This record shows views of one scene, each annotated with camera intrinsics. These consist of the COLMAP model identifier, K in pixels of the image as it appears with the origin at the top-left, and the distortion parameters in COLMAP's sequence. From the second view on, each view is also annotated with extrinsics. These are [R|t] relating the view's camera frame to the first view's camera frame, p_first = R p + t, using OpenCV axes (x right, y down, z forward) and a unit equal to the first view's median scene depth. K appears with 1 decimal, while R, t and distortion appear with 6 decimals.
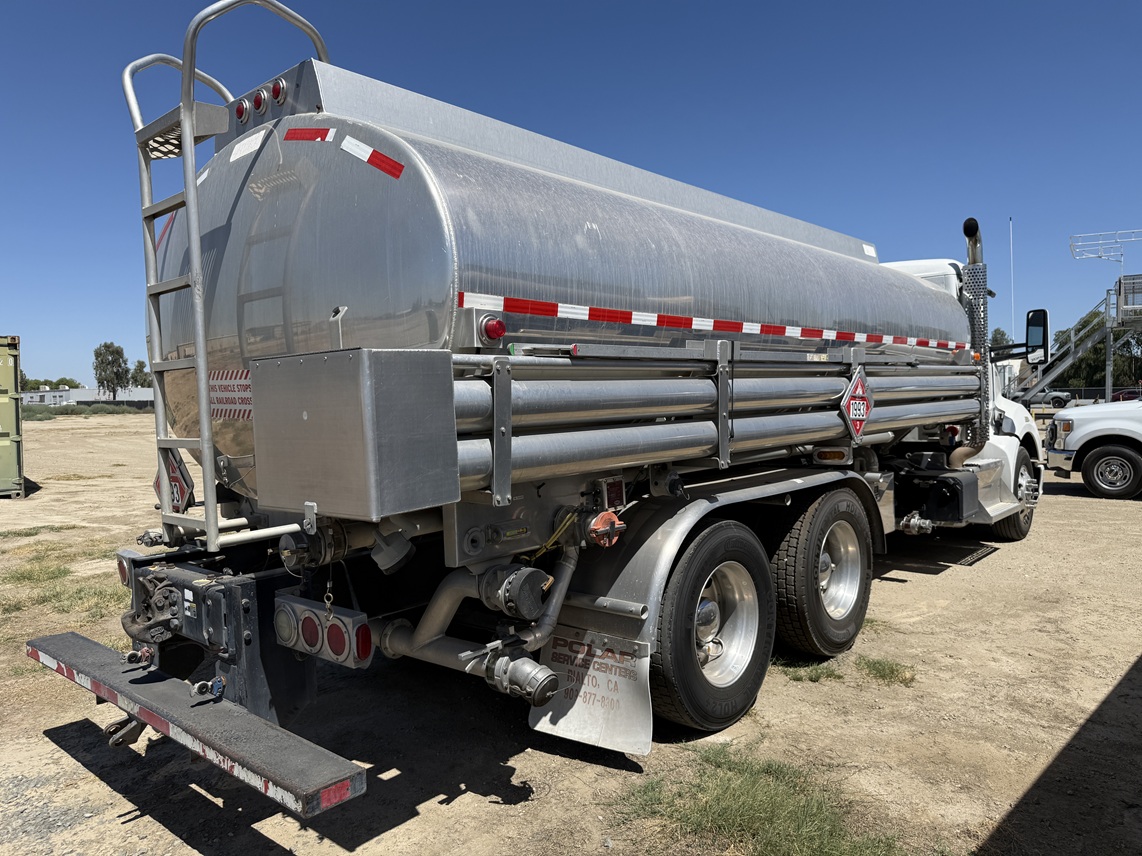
lens RADIAL K [[799.2, 0, 566.9], [0, 799.2, 425.3], [0, 0, 1]] dist [0.151308, -0.244885]
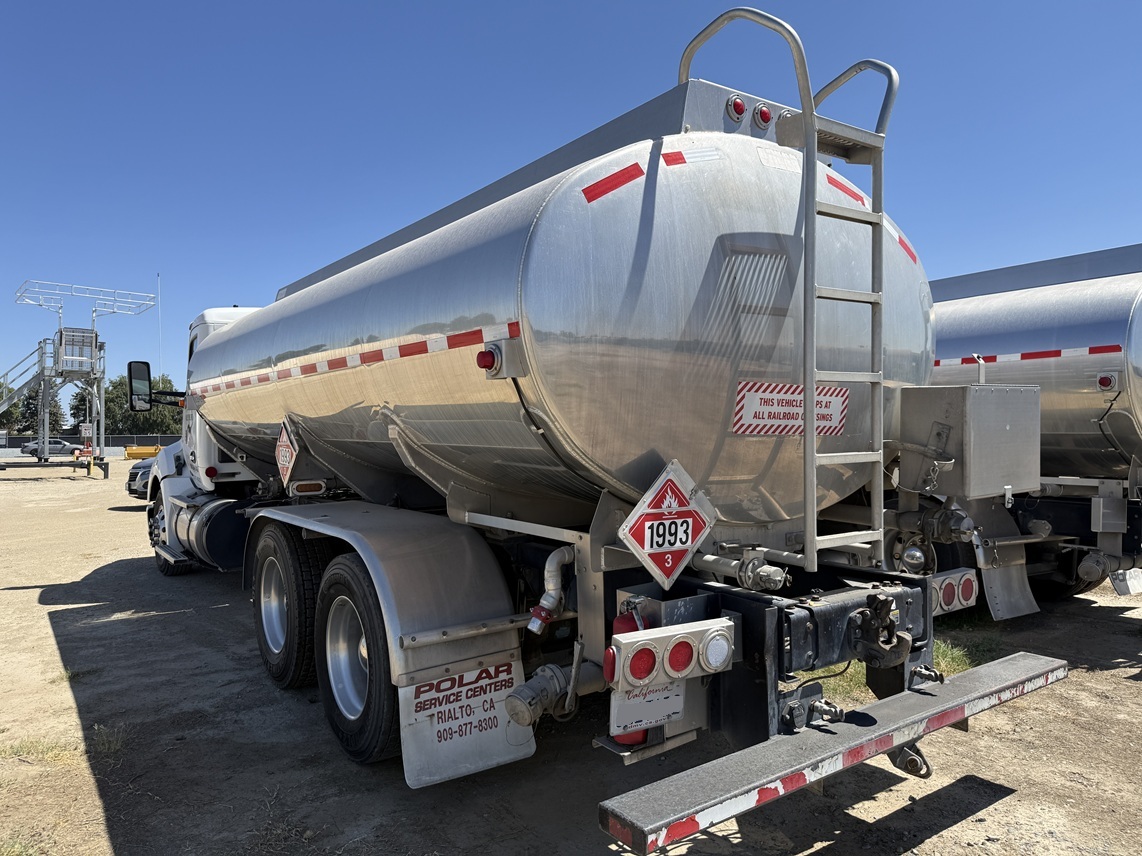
lens RADIAL K [[799.2, 0, 566.9], [0, 799.2, 425.3], [0, 0, 1]] dist [0.151308, -0.244885]
pose [[0.219603, 0.023388, 0.975309, -1.410021], [0.037951, 0.998751, -0.032495, 0.002296], [-0.974851, 0.044150, 0.218441, 1.057150]]
